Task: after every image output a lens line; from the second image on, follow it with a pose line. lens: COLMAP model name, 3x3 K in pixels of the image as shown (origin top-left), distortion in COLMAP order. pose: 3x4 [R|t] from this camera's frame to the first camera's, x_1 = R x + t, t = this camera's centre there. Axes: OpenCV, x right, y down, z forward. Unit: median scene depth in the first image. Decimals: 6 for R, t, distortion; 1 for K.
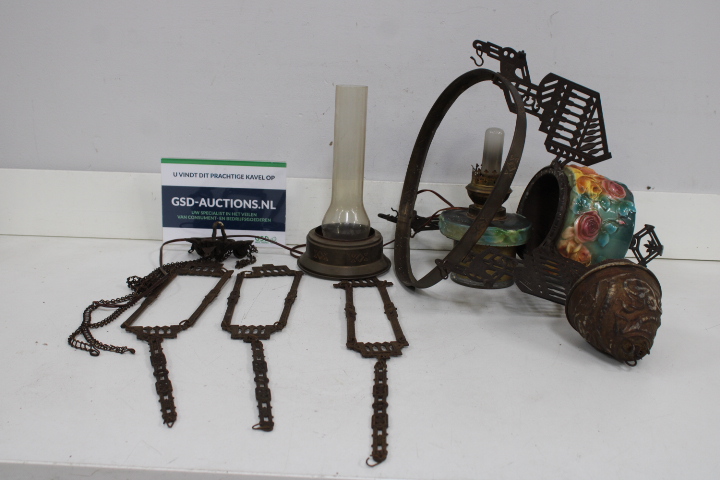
lens RADIAL K [[860.0, 0, 366.1], [0, 860.0, 238.9], [0, 0, 1]] dist [-0.053805, 0.000000]
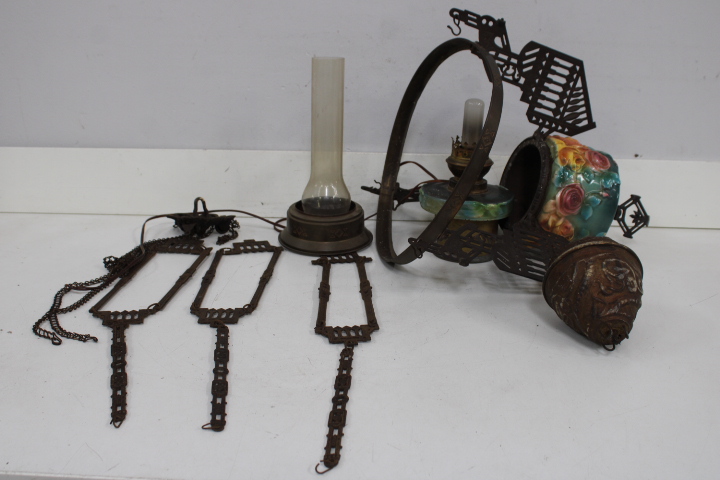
lens RADIAL K [[794.0, 0, 355.4], [0, 794.0, 239.9], [0, 0, 1]] dist [-0.071249, 0.000000]
pose [[0.999180, -0.011733, -0.038744, 0.048653], [0.014023, 0.998137, 0.059377, -0.025220], [0.037975, -0.059872, 0.997483, 0.091514]]
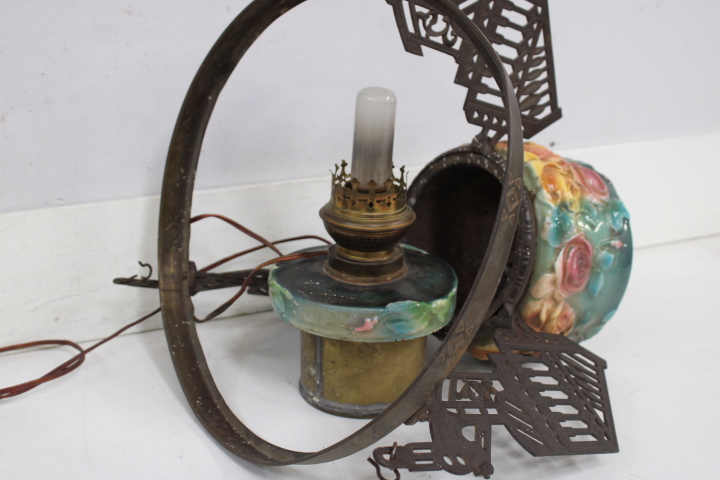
lens RADIAL K [[948.0, 0, 368.0], [0, 948.0, 223.3], [0, 0, 1]] dist [-0.022193, 0.000000]
pose [[0.904700, -0.157881, 0.395716, -0.070167], [0.121098, 0.985787, 0.116448, -0.119090], [-0.408476, -0.057430, 0.910961, 0.535133]]
